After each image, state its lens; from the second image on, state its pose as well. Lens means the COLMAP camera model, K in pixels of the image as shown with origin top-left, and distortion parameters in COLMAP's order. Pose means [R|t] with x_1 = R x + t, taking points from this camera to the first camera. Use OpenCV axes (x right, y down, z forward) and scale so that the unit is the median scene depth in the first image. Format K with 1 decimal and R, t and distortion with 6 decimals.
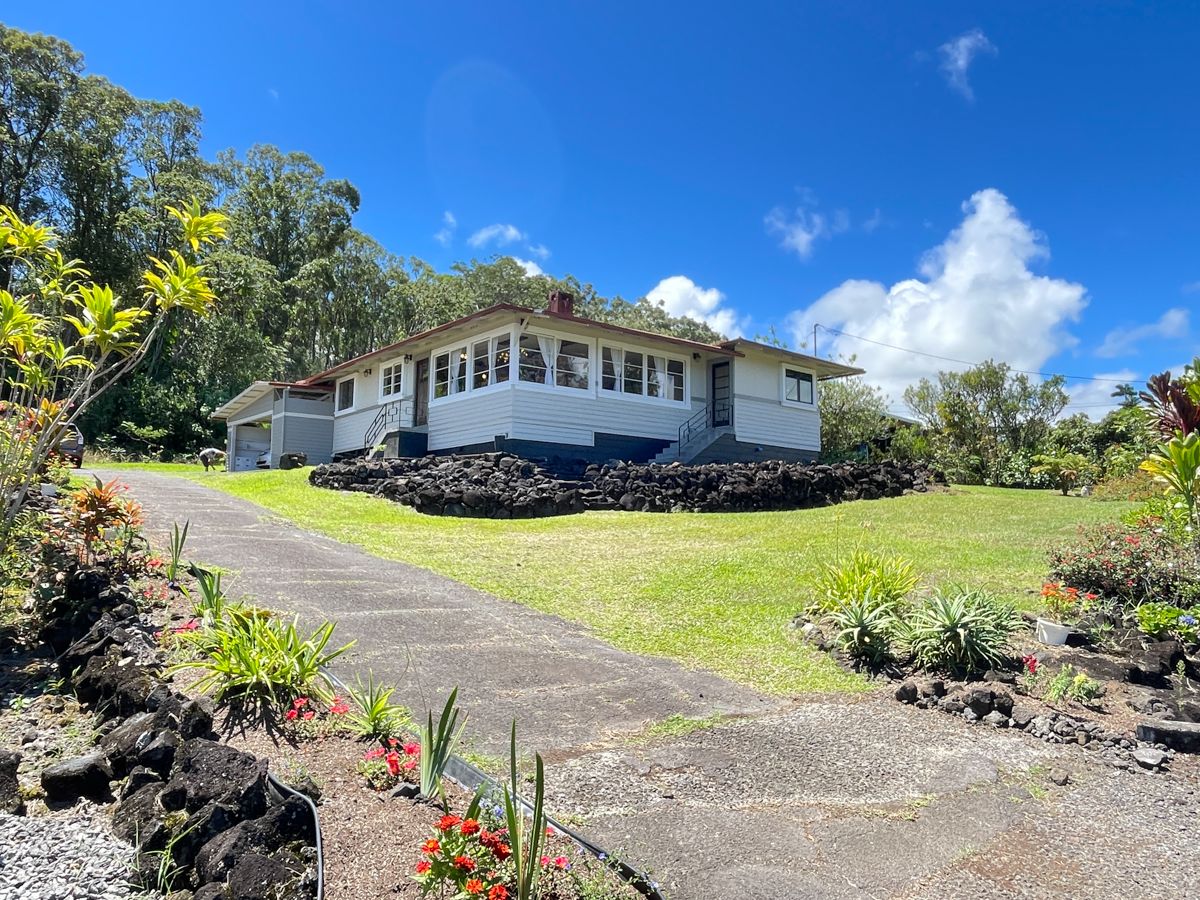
lens RADIAL K [[864.1, 0, 575.5], [0, 864.1, 450.1], [0, 0, 1]] dist [-0.001886, -0.000497]
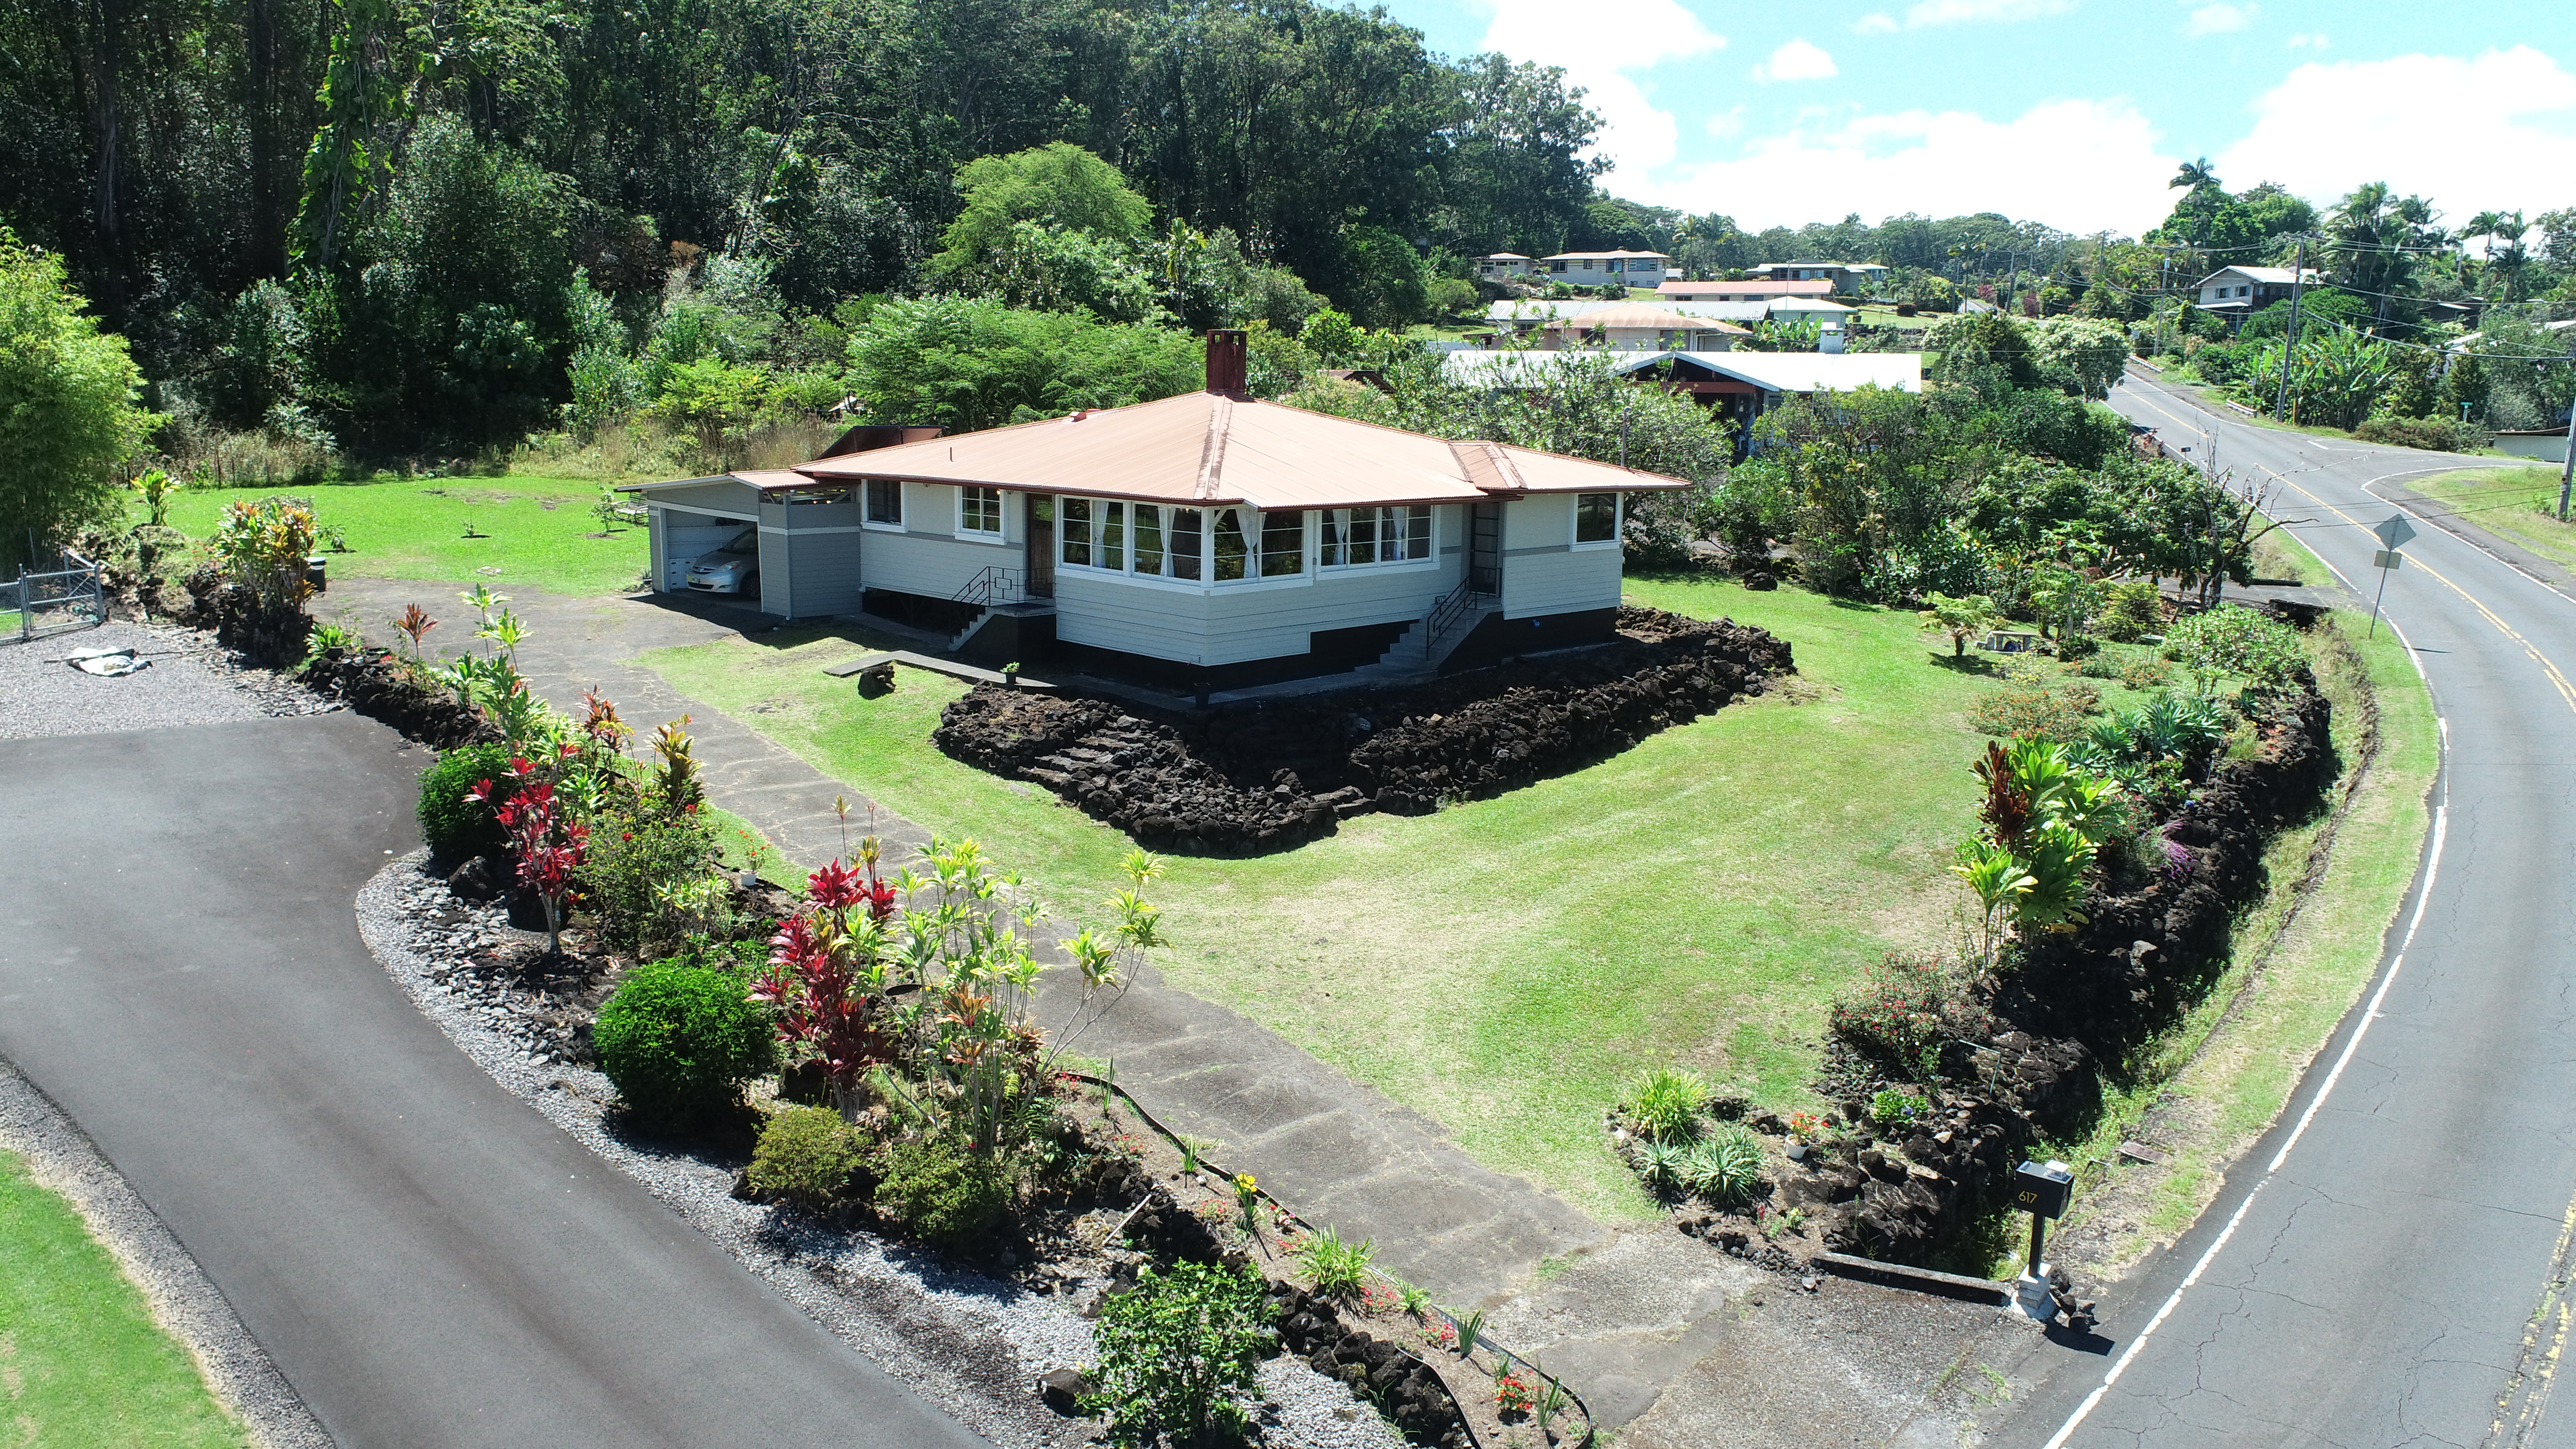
lens RADIAL K [[1762.5, 0, 1313.5], [0, 1762.5, 727.5], [0, 0, 1]] dist [-0.001199, -0.000355]
pose [[0.992921, -0.012273, 0.118140, -0.151075], [-0.018603, 0.966301, 0.256742, -0.324398], [-0.117310, -0.257123, 0.959232, -0.405842]]
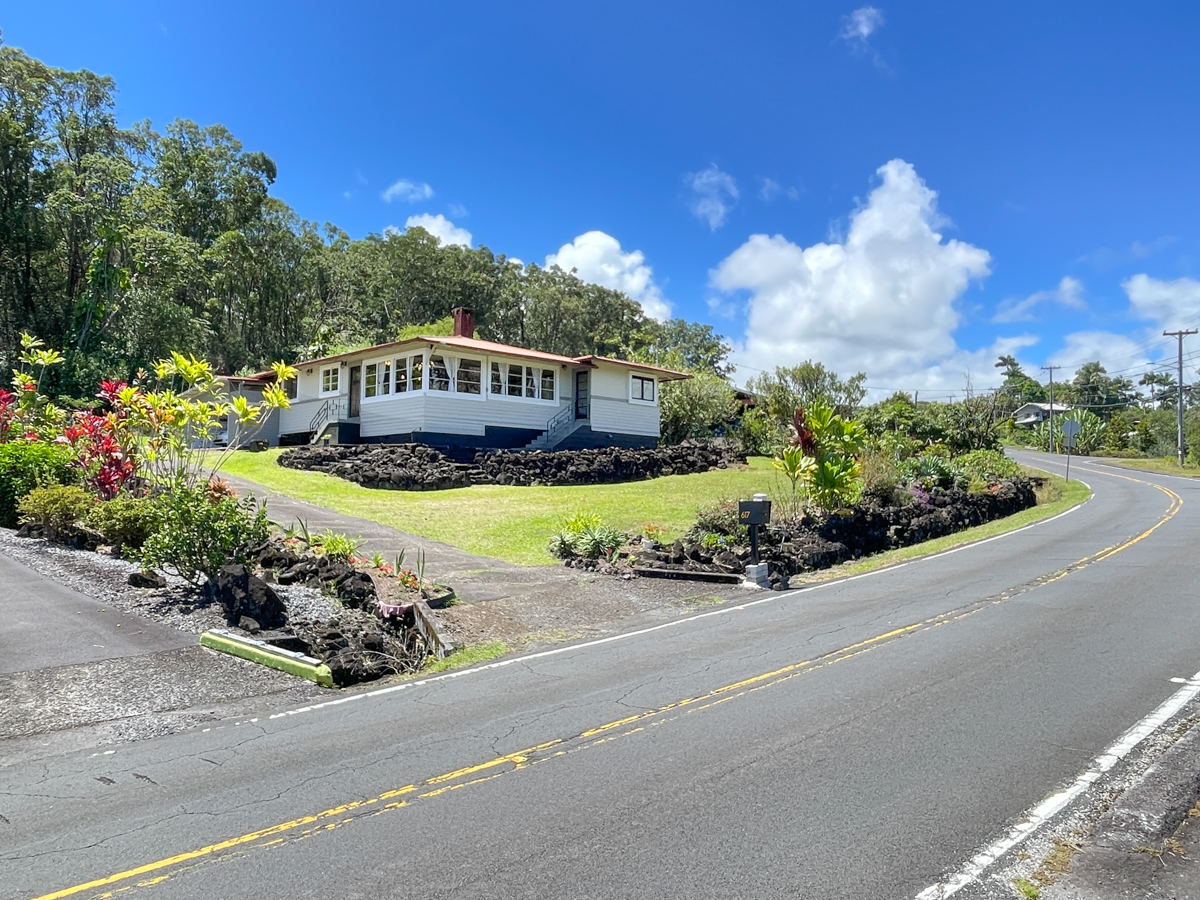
lens RADIAL K [[864.1, 0, 575.5], [0, 864.1, 450.1], [0, 0, 1]] dist [-0.001886, -0.000497]
pose [[0.995311, 0.004044, 0.096643, 0.033538], [-0.008361, 0.998983, 0.044309, -0.044926], [-0.096365, -0.044909, 0.994332, -0.392142]]
